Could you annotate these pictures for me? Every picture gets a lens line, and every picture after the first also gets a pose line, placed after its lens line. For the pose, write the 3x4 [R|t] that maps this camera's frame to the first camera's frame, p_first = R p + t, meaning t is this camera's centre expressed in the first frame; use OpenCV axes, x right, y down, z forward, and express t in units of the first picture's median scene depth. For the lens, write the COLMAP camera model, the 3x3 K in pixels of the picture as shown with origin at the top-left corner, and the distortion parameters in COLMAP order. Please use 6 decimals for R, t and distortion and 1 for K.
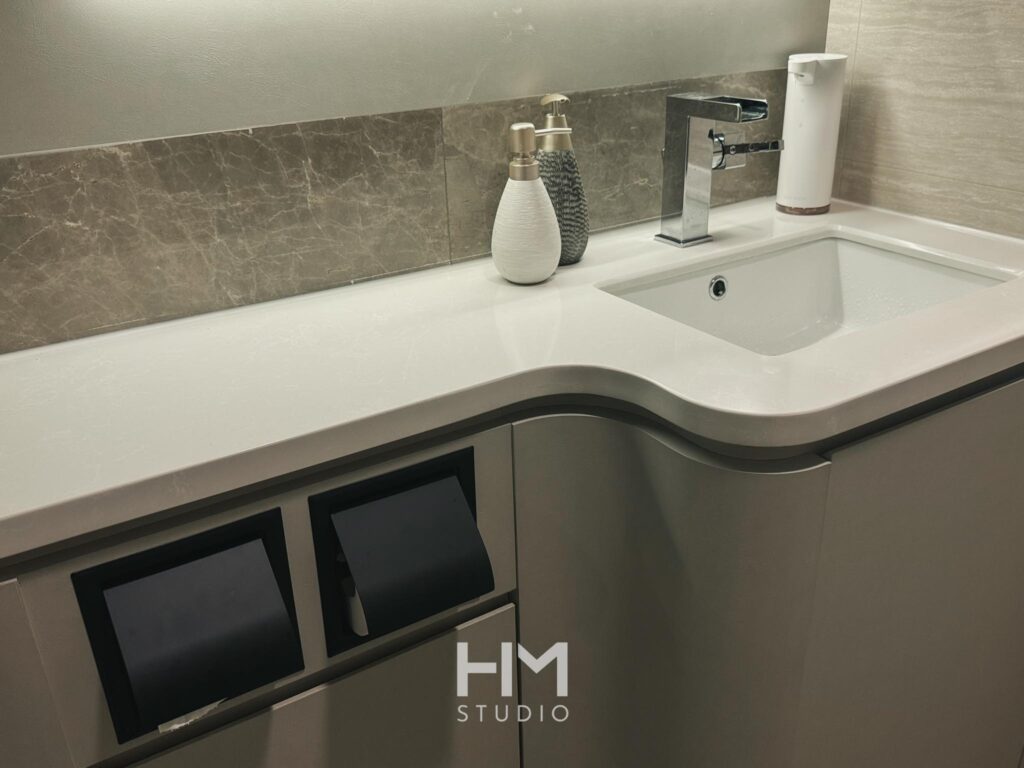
lens RADIAL K [[989.8, 0, 512.6], [0, 989.8, 485.8], [0, 0, 1]] dist [0.172084, -0.307224]
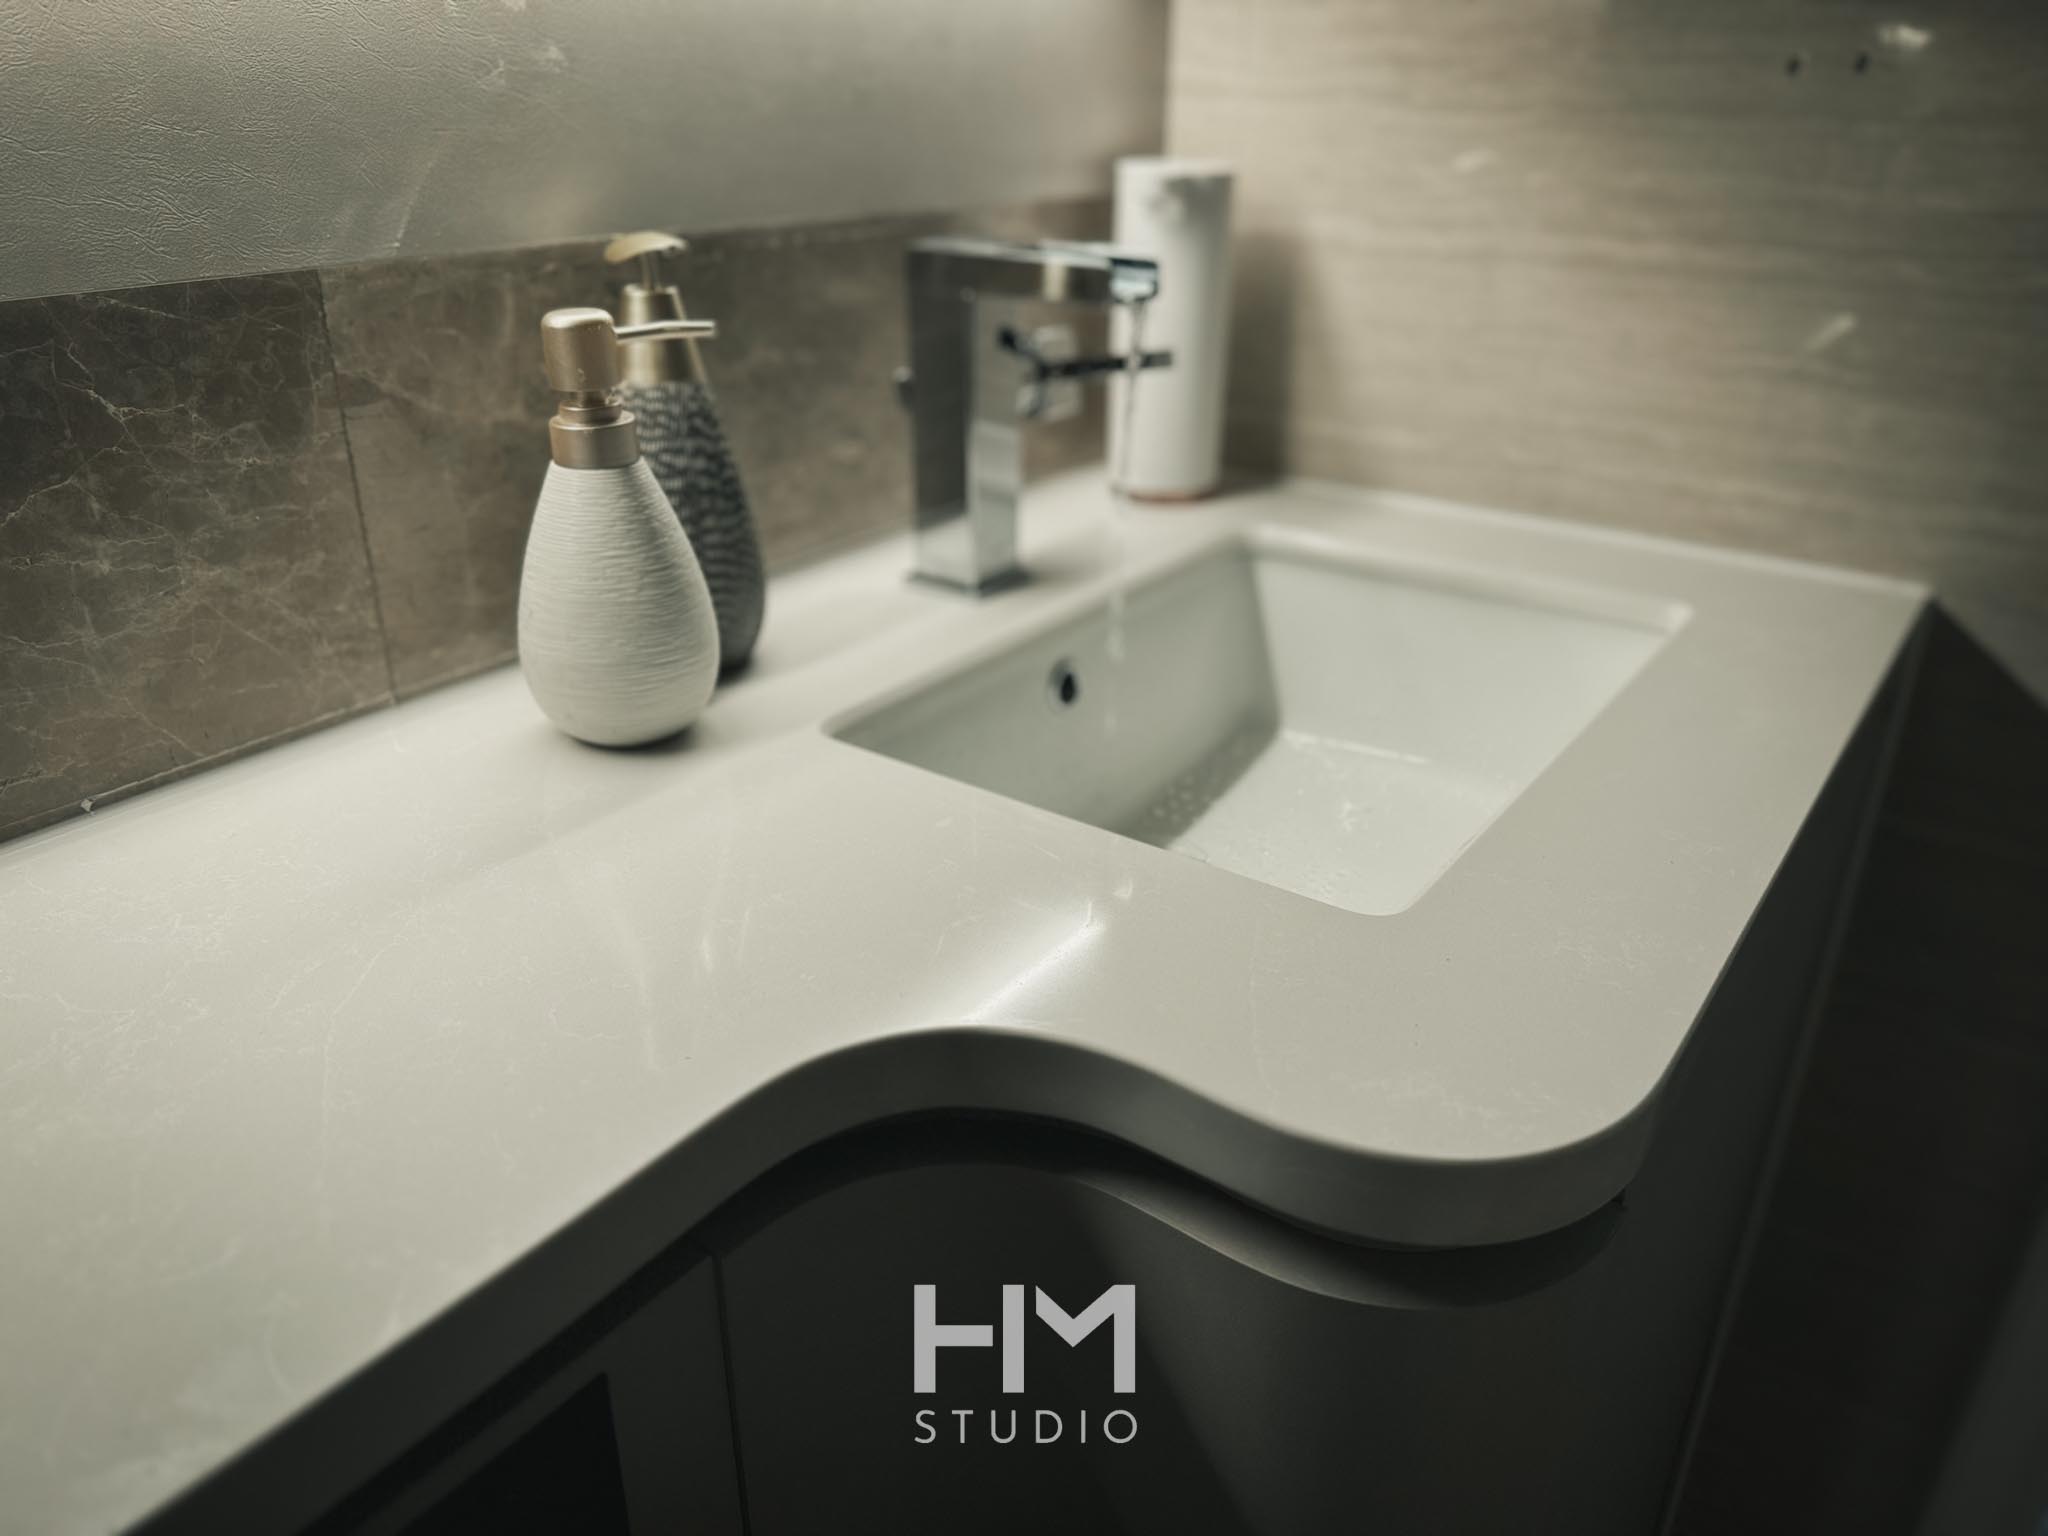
lens RADIAL K [[1537.7, 0, 1016.9], [0, 1537.7, 851.8], [0, 0, 1]] dist [-0.008736, -0.005657]
pose [[0.929904, -0.133243, 0.342820, -0.052565], [0.137455, 0.990434, 0.012101, -0.152040], [-0.341153, 0.035870, 0.939323, 0.432597]]
